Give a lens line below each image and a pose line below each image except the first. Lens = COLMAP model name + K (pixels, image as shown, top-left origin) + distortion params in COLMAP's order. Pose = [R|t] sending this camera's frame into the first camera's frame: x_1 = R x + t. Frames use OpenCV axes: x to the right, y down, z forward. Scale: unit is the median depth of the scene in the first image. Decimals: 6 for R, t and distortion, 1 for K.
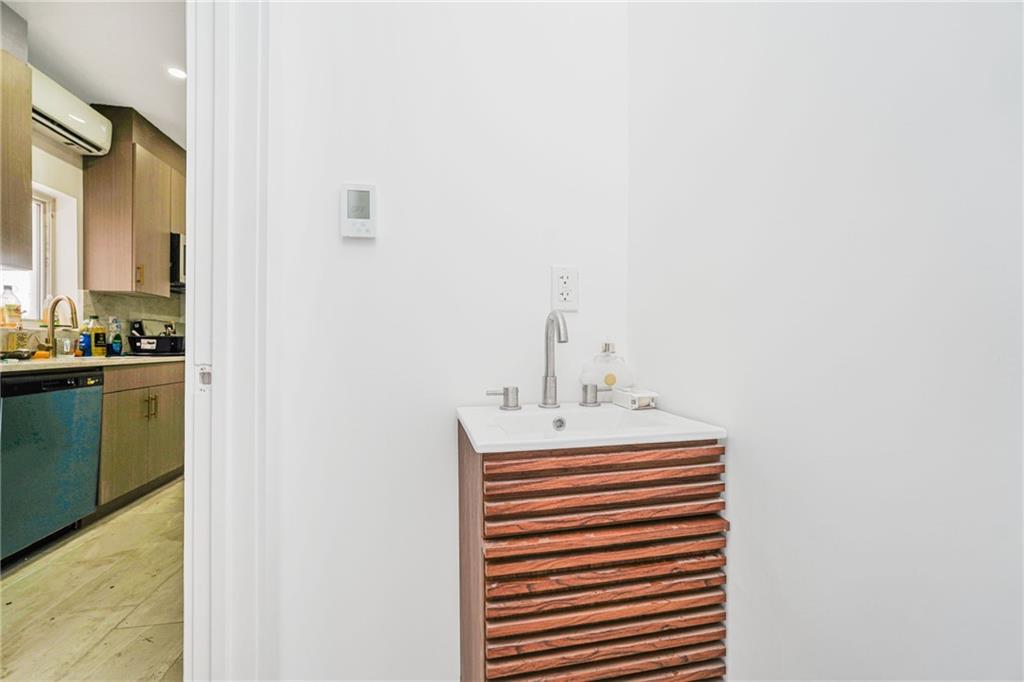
lens RADIAL K [[468.0, 0, 537.9], [0, 468.0, 339.5], [0, 0, 1]] dist [0.005949, 0.002456]
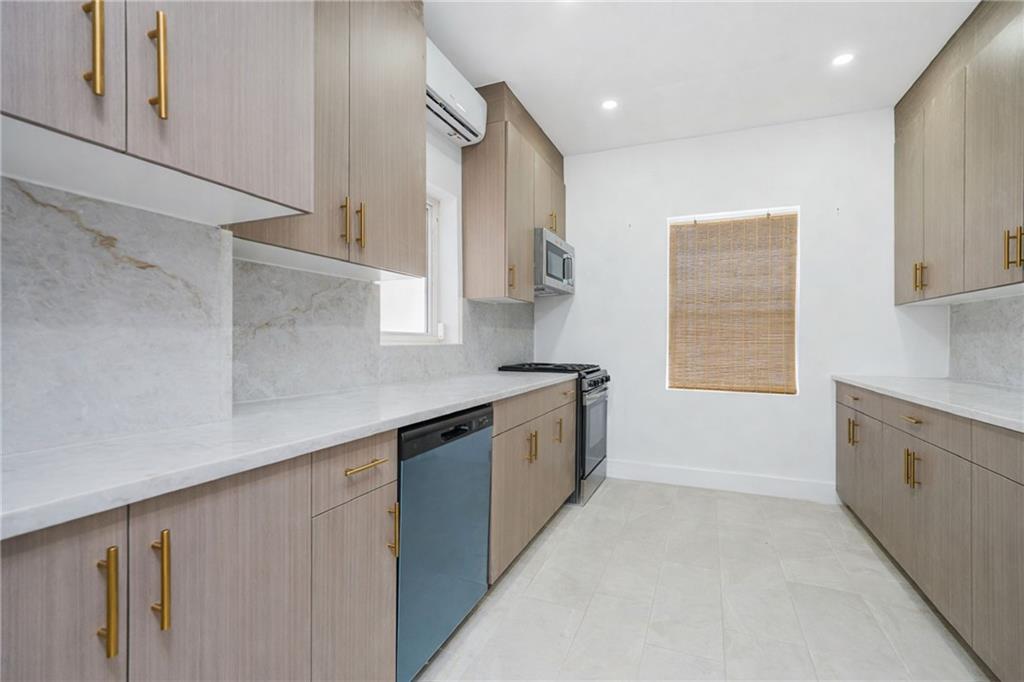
lens RADIAL K [[468.0, 0, 511.7], [0, 468.0, 339.6], [0, 0, 1]] dist [0.005949, 0.002456]
pose [[0.817835, 0.004190, -0.575437, -0.379696], [-0.003851, 0.999991, 0.001808, -0.029997], [0.575440, 0.000737, 0.817844, 0.333655]]
